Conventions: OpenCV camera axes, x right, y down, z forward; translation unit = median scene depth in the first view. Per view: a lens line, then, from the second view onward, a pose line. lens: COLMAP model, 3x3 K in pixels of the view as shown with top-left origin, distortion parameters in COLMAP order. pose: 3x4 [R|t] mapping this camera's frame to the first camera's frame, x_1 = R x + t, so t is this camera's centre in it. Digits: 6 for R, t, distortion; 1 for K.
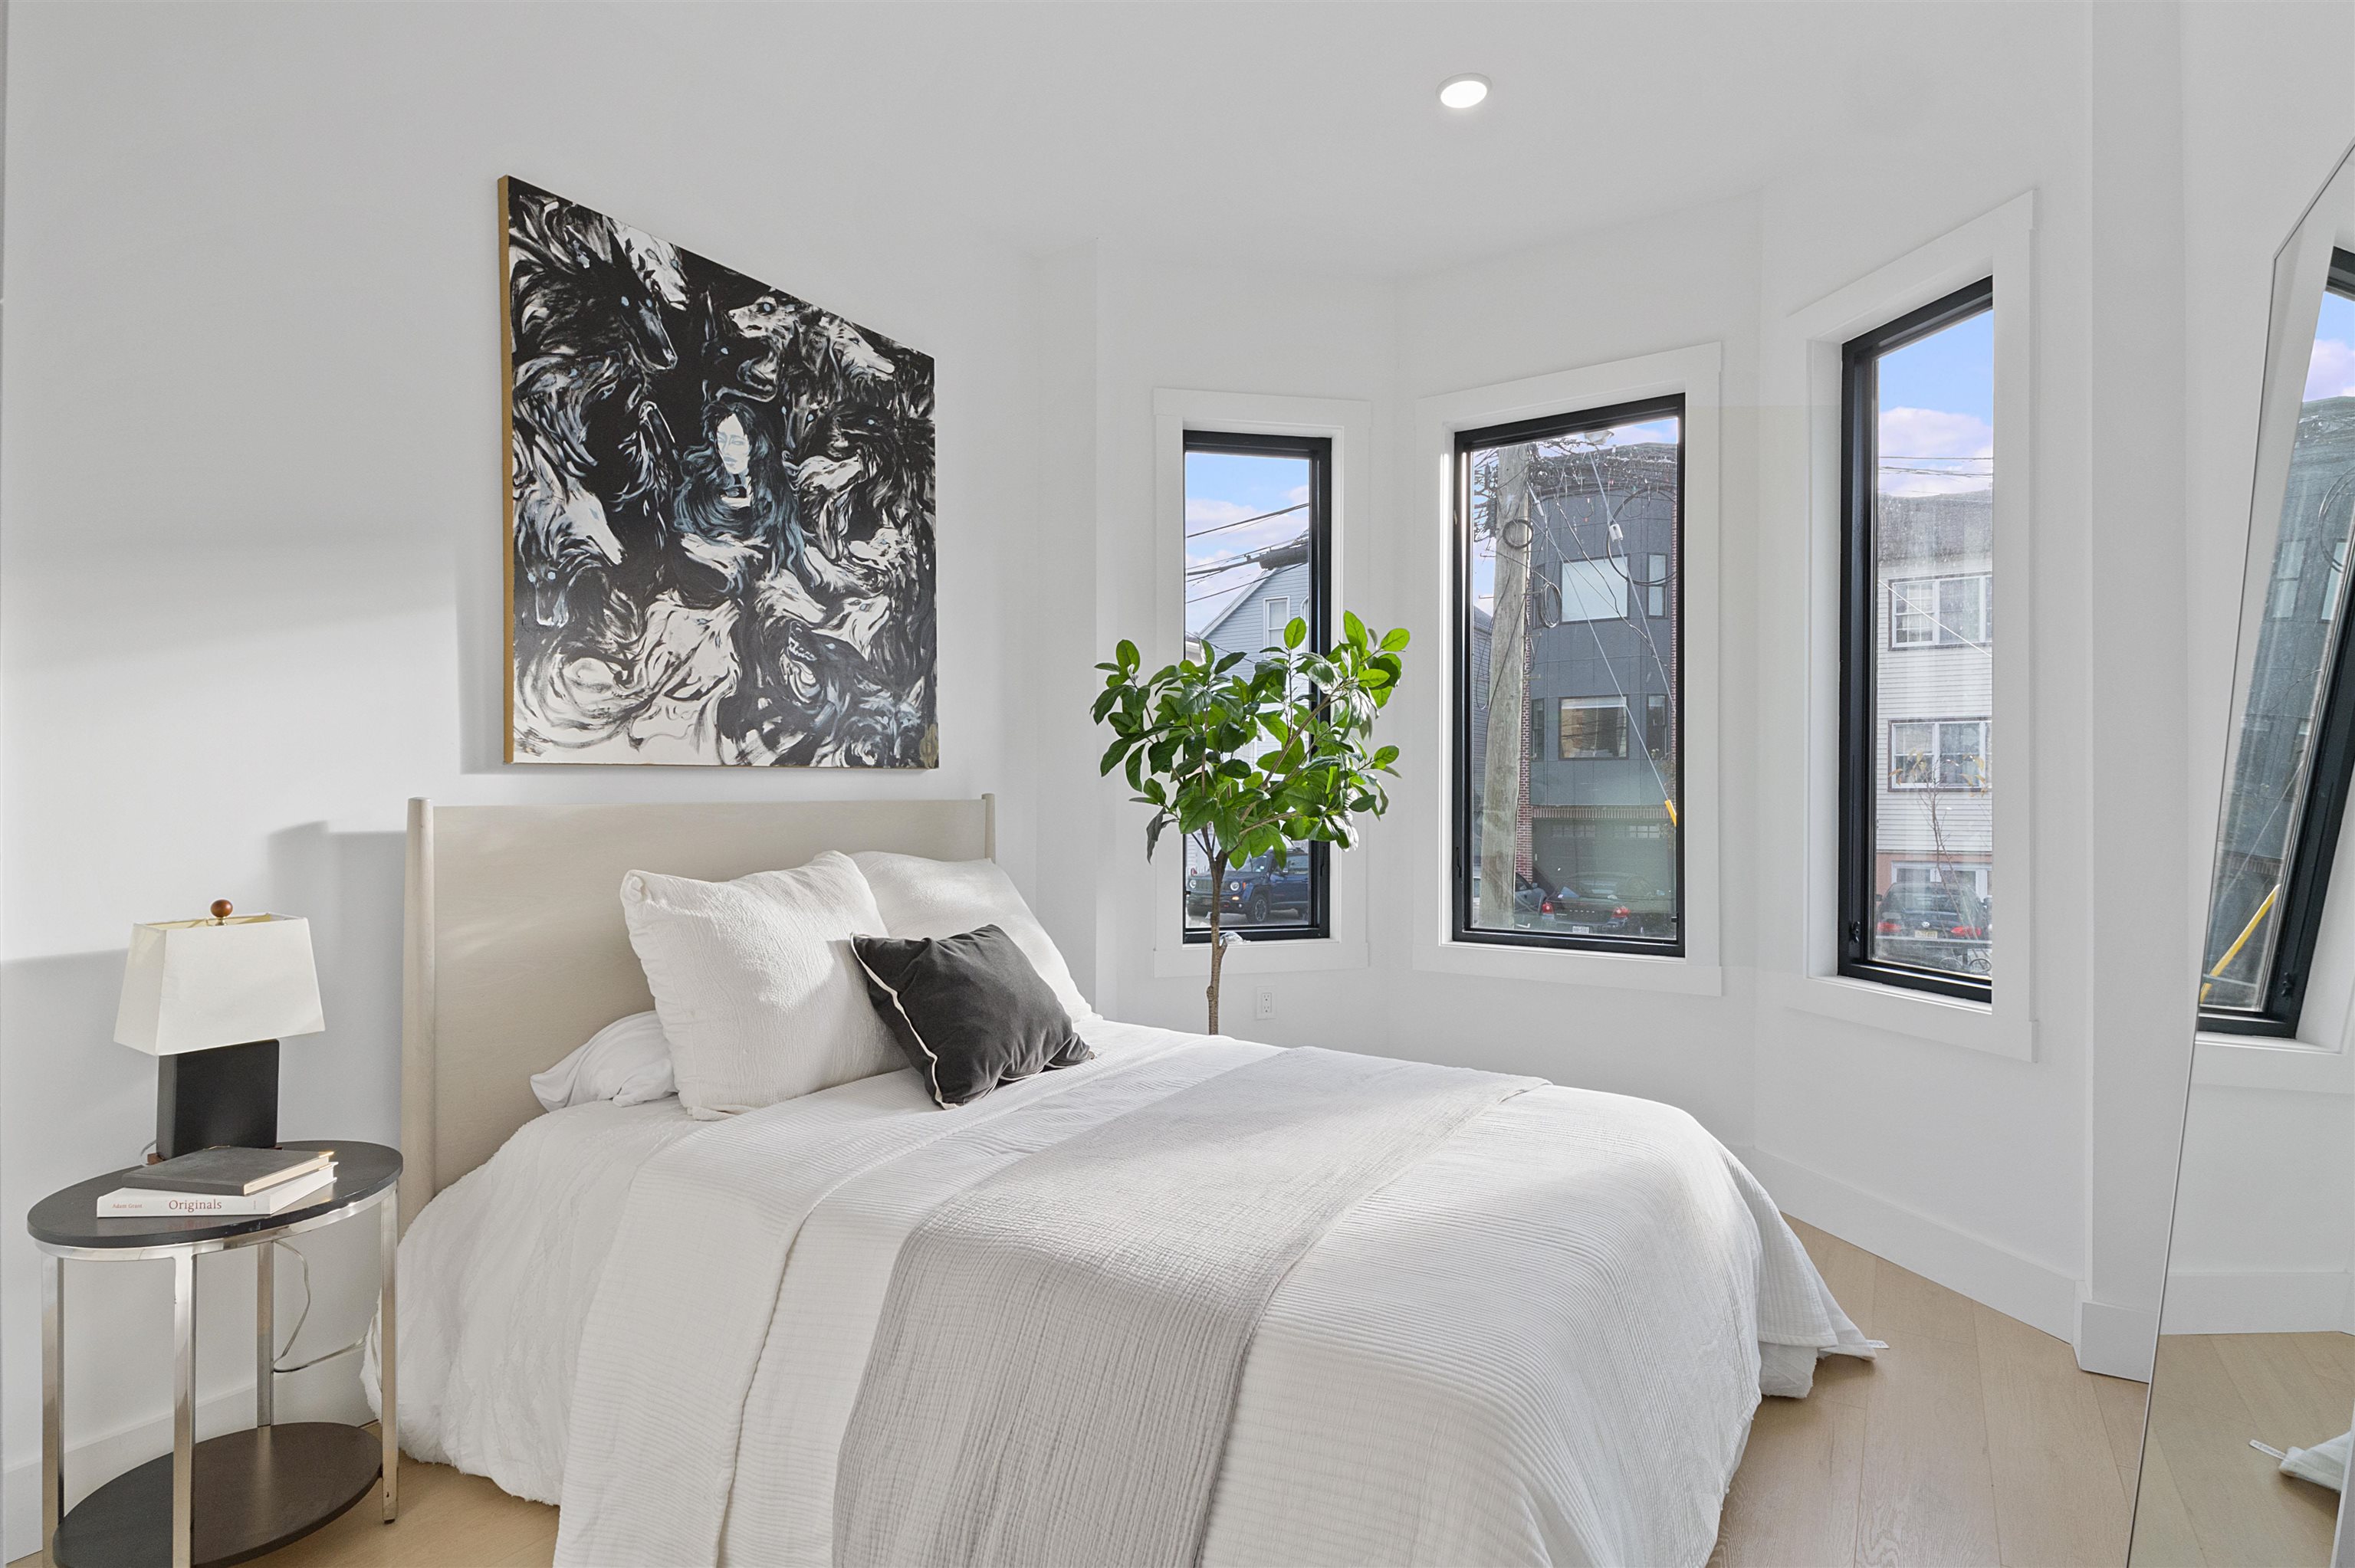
lens RADIAL K [[1135.3, 0, 1174.6], [0, 1135.3, 781.6], [0, 0, 1]] dist [0.017013, -0.025244]
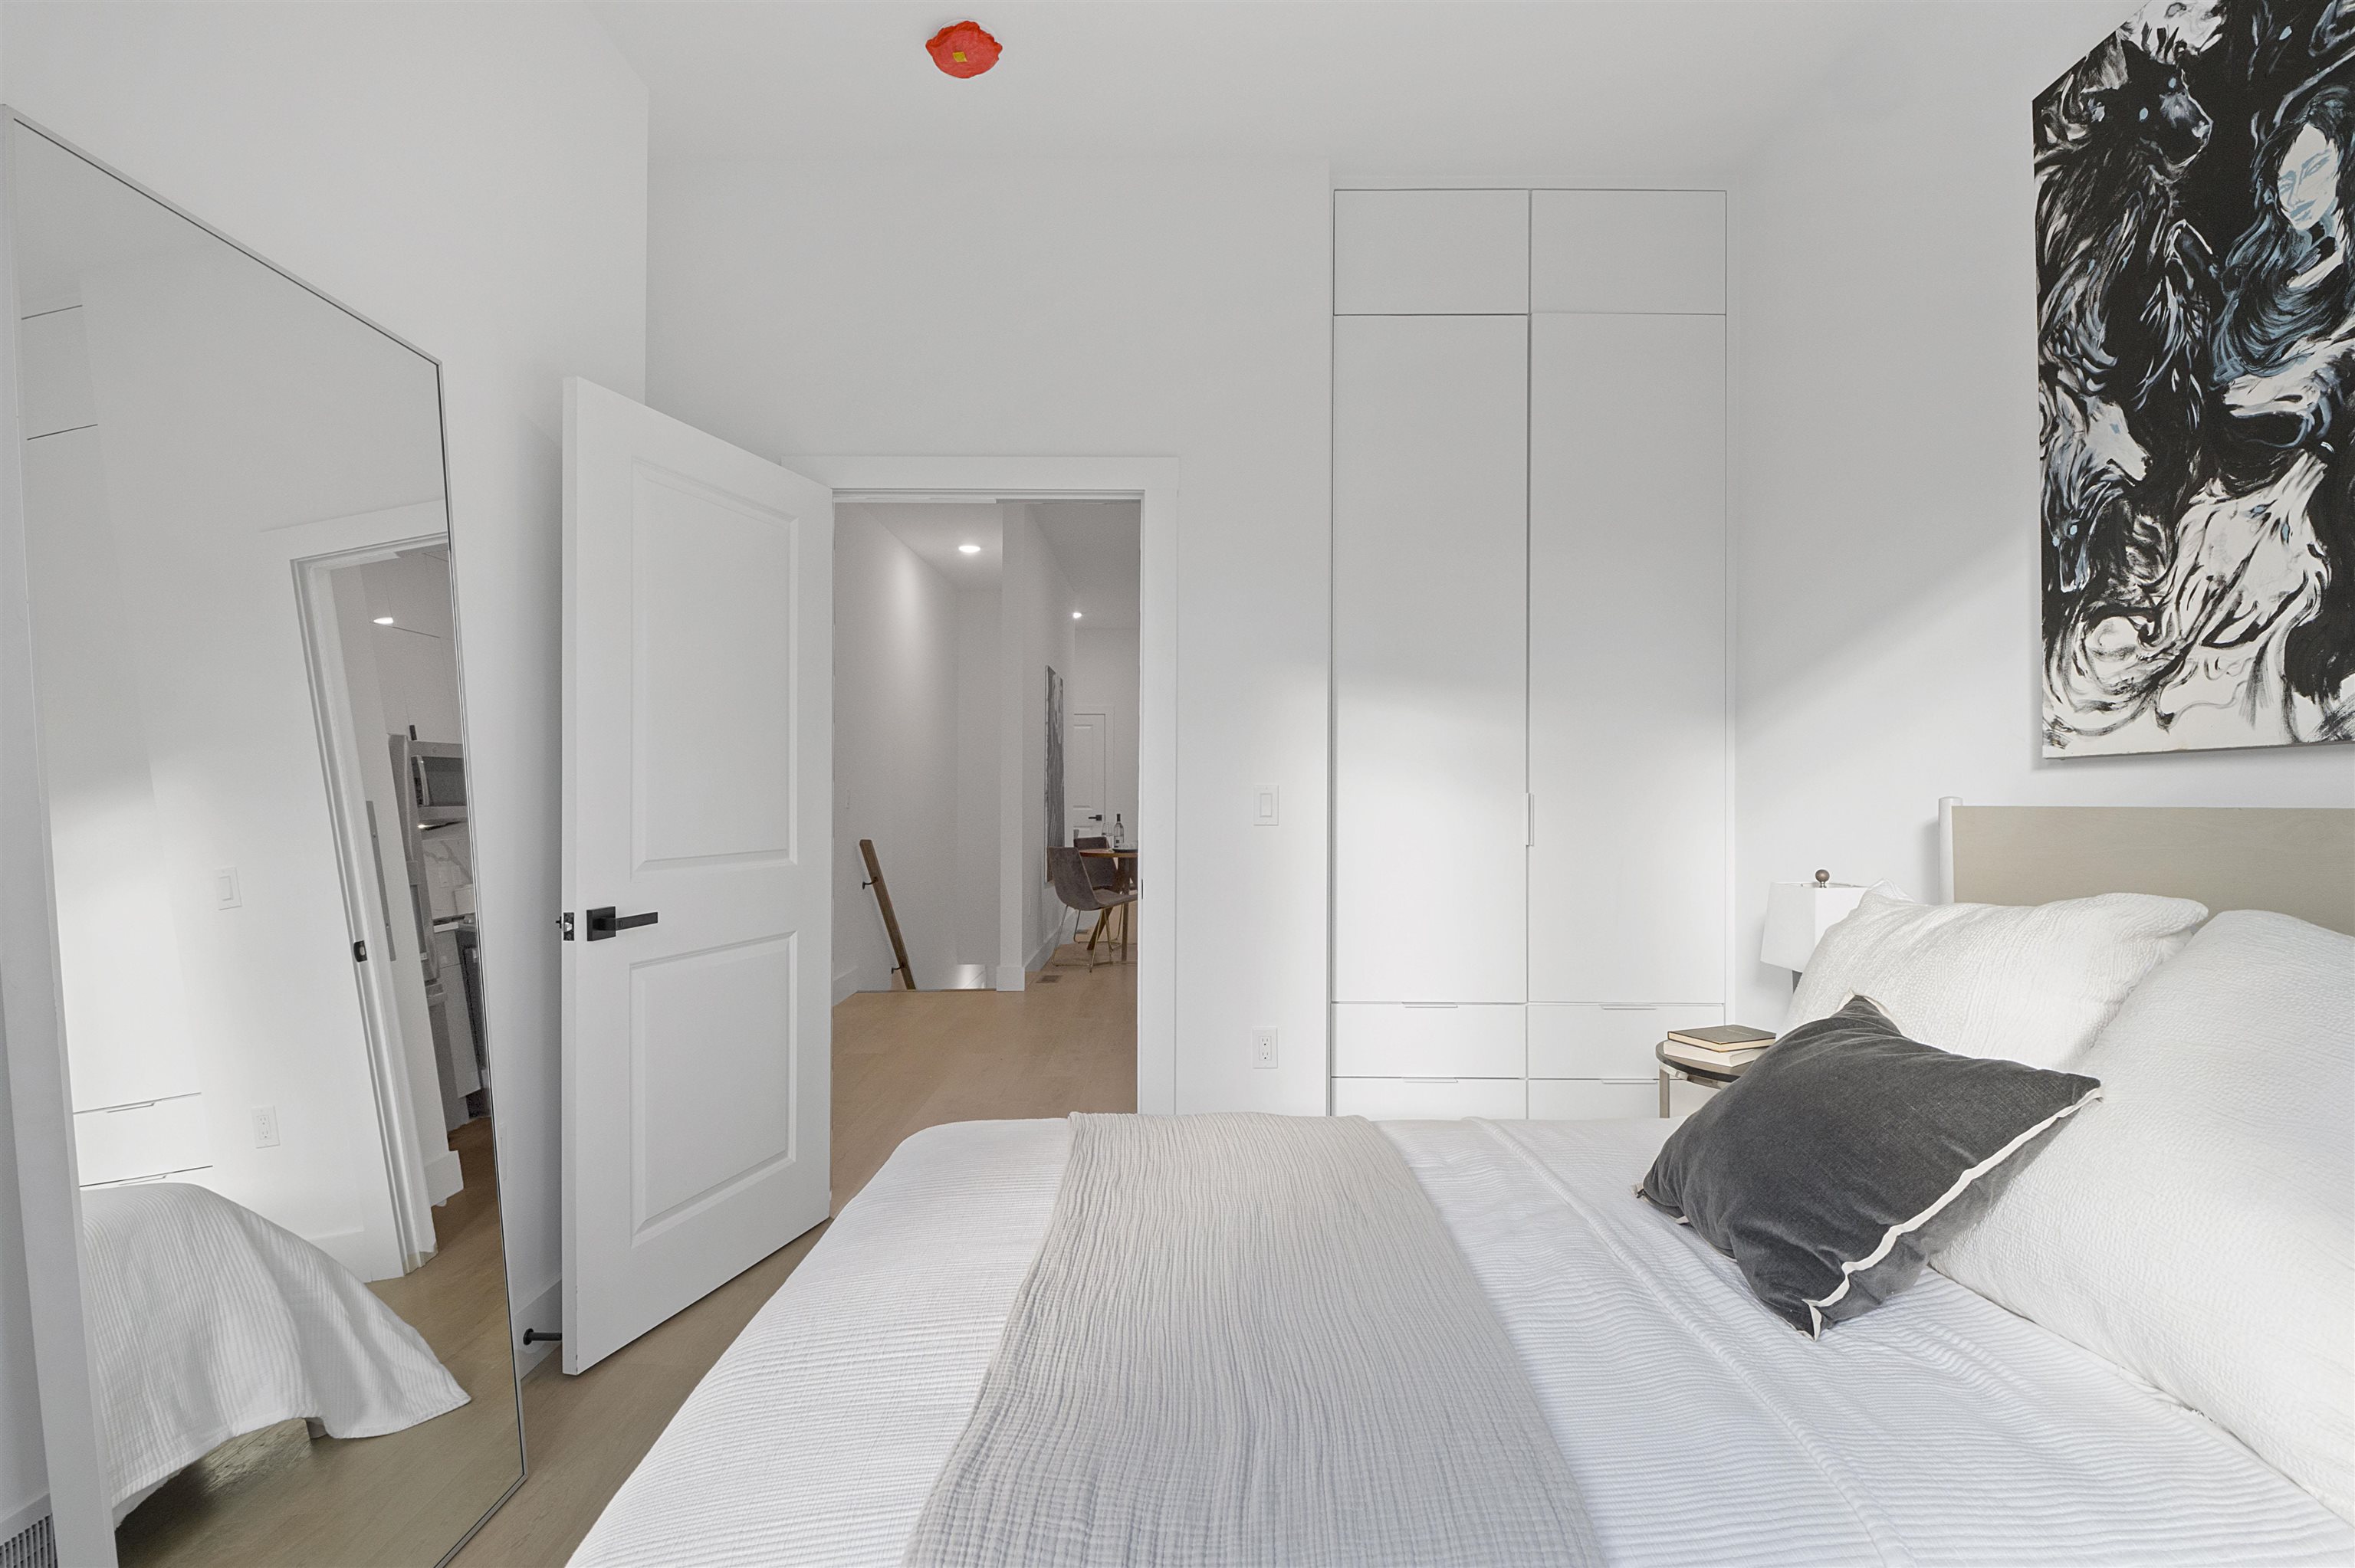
lens RADIAL K [[1135.3, 0, 1174.2], [0, 1135.3, 797.6], [0, 0, 1]] dist [0.017013, -0.025244]
pose [[-0.843696, 0.004085, -0.536805, 0.427755], [0.009617, 0.999926, -0.007507, 0.013094], [0.536735, -0.011496, -0.843673, 1.280013]]
